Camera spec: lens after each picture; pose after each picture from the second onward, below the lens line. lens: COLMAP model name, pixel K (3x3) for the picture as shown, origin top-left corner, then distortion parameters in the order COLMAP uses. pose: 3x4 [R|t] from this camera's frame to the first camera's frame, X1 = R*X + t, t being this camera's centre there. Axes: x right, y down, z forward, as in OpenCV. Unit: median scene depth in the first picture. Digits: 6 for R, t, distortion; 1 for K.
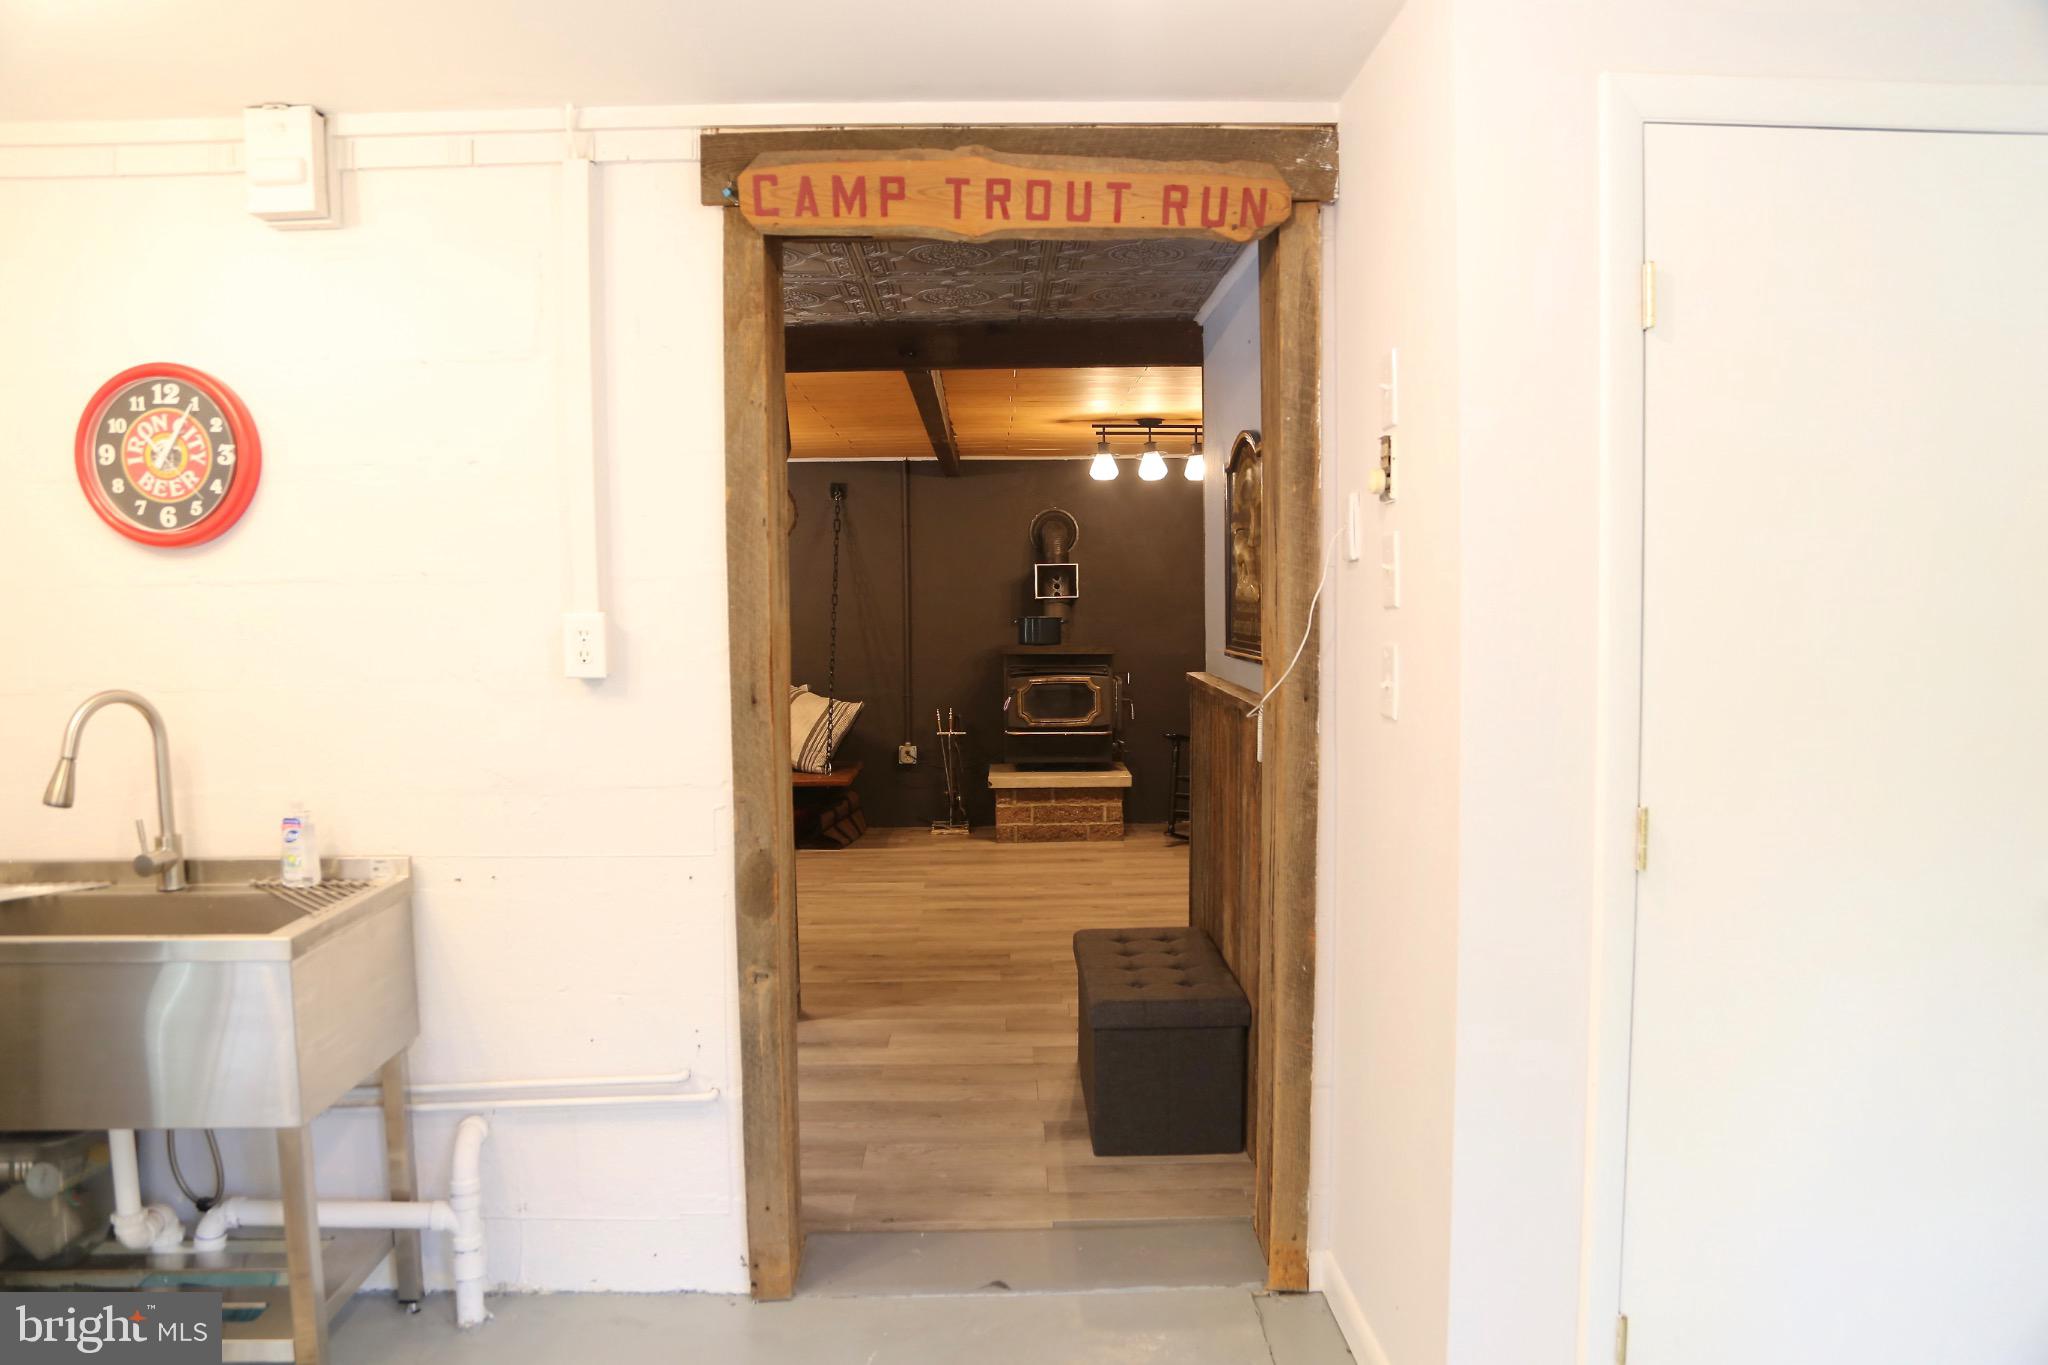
lens RADIAL K [[1411.2, 0, 1028.1], [0, 1411.2, 699.8], [0, 0, 1]] dist [-0.122851, 0.067305]
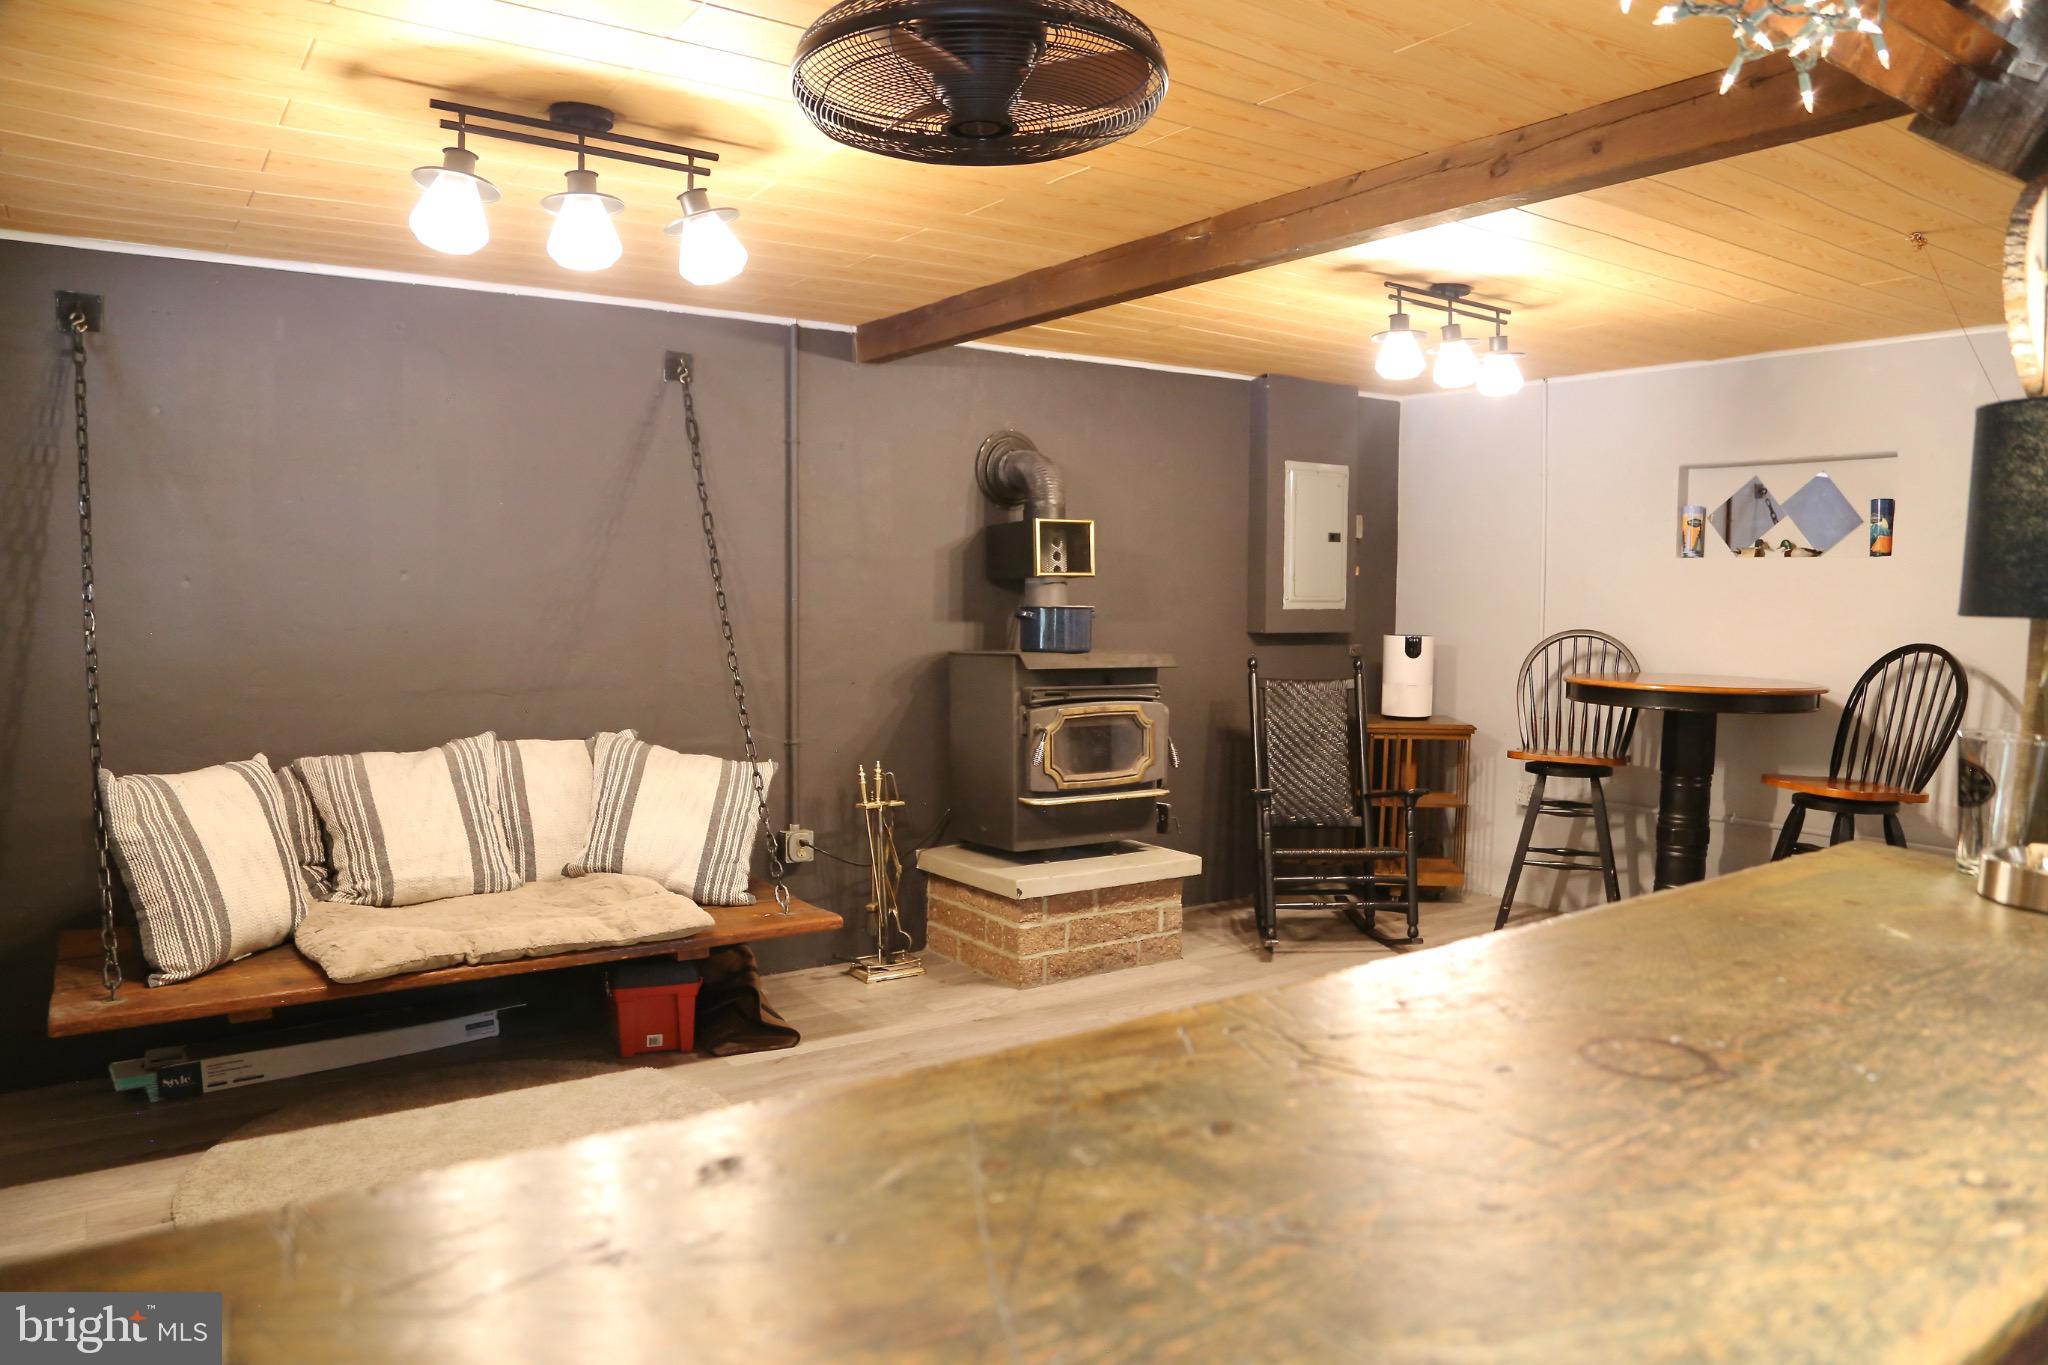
lens RADIAL K [[1411.2, 0, 1034.0], [0, 1411.2, 710.2], [0, 0, 1]] dist [-0.122851, 0.067305]
pose [[0.830688, -0.029278, 0.555968, -1.039195], [0.019153, 0.999528, 0.024018, -0.089214], [-0.556409, -0.009303, 0.830857, 1.555187]]
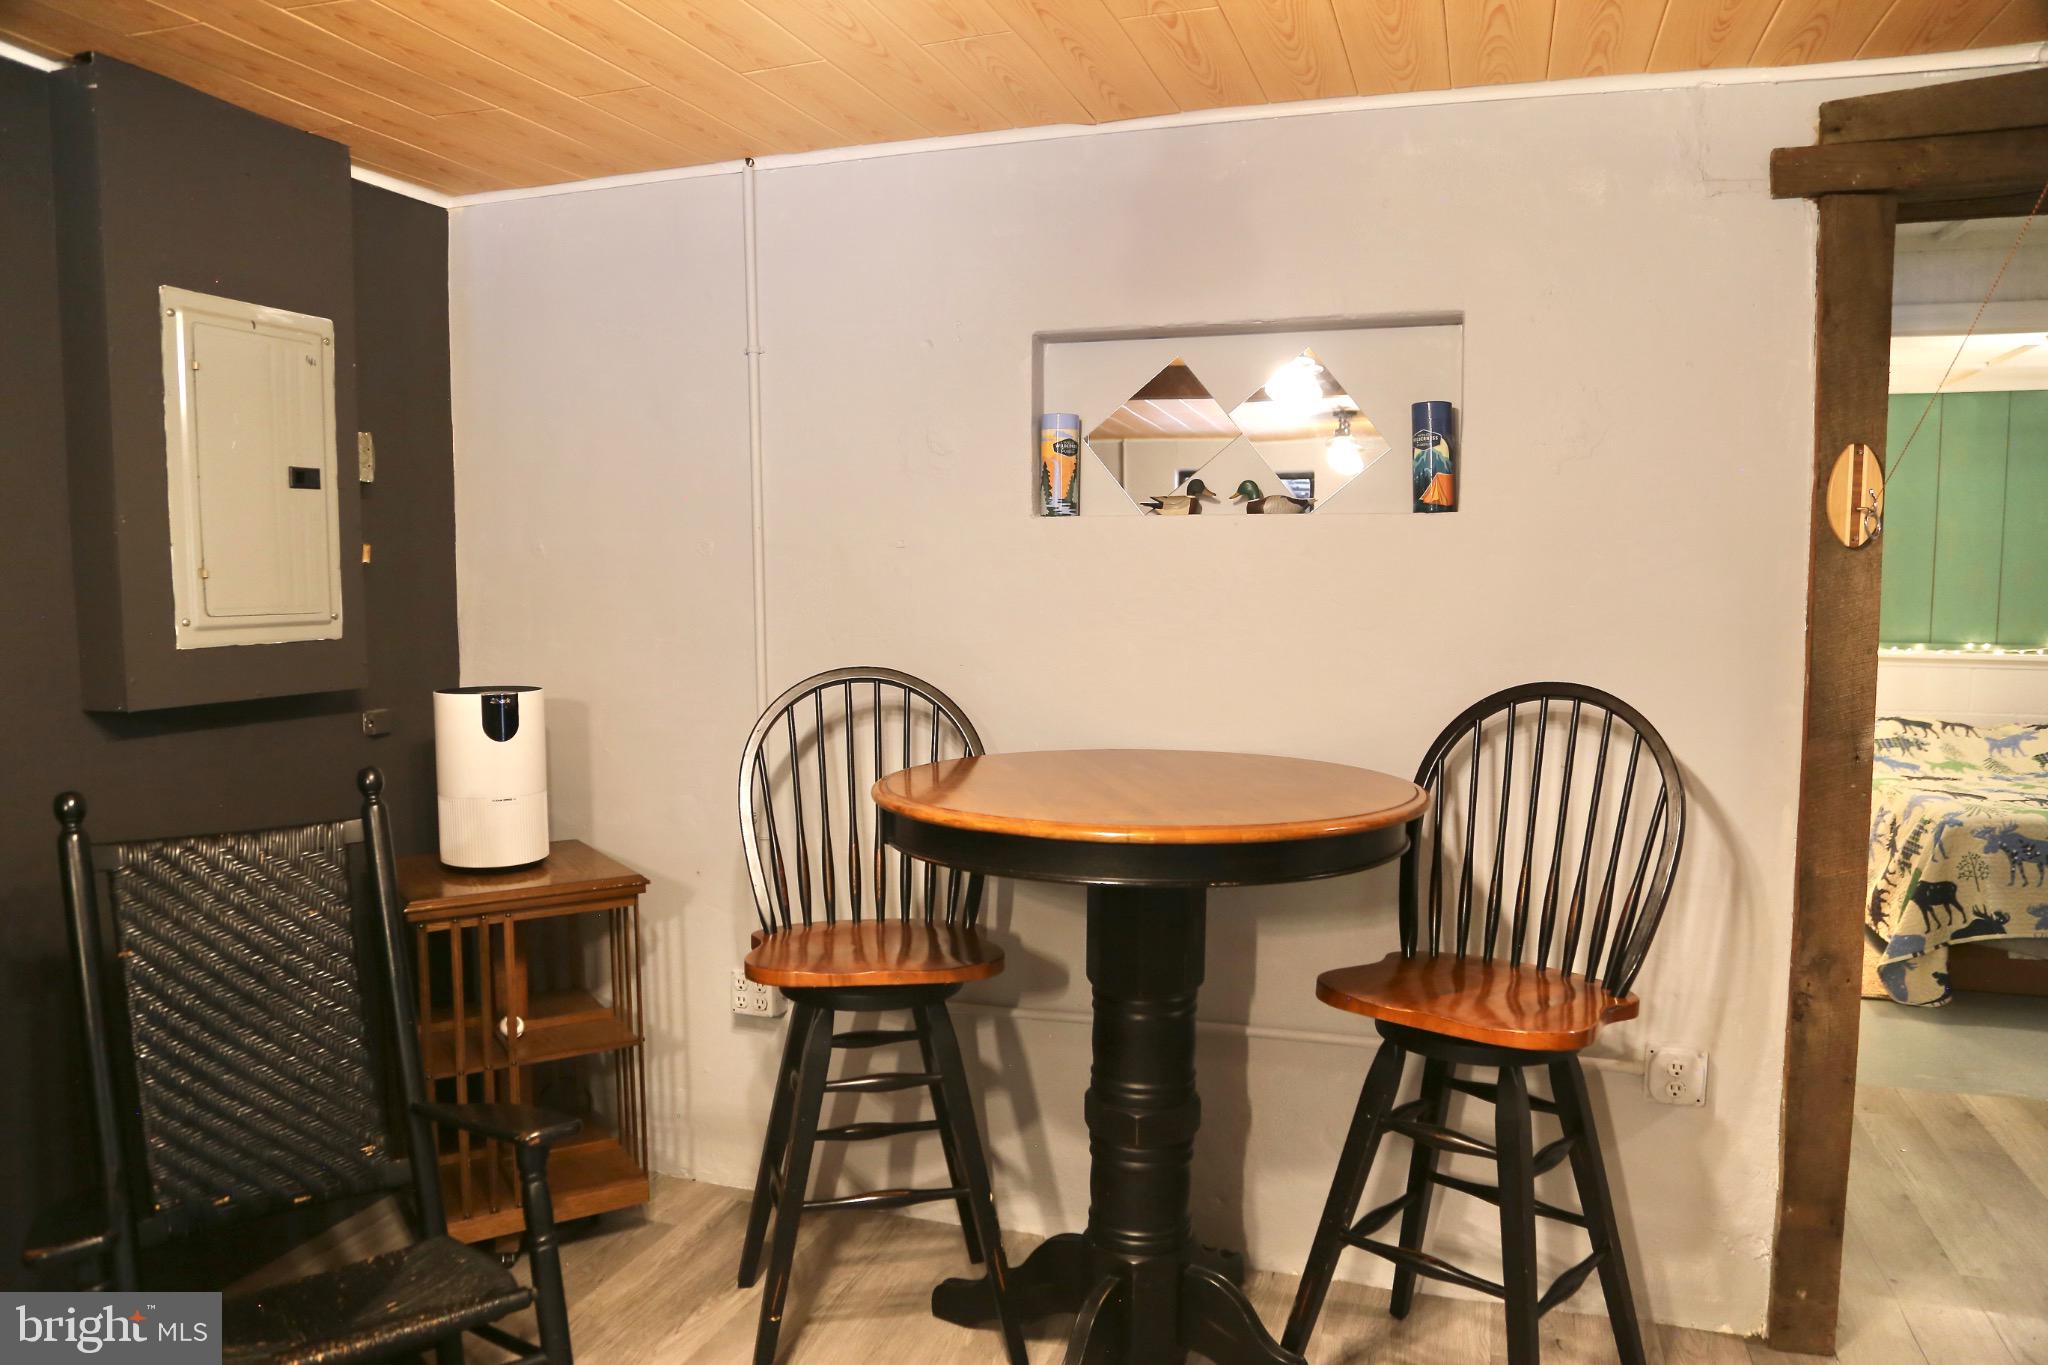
lens RADIAL K [[1411.2, 0, 1020.3], [0, 1411.2, 712.2], [0, 0, 1]] dist [-0.122851, 0.067305]
pose [[0.342710, -0.080720, 0.935967, -0.087466], [0.061863, 0.996078, 0.063252, -0.171469], [-0.937402, 0.036225, 0.346359, 2.387683]]
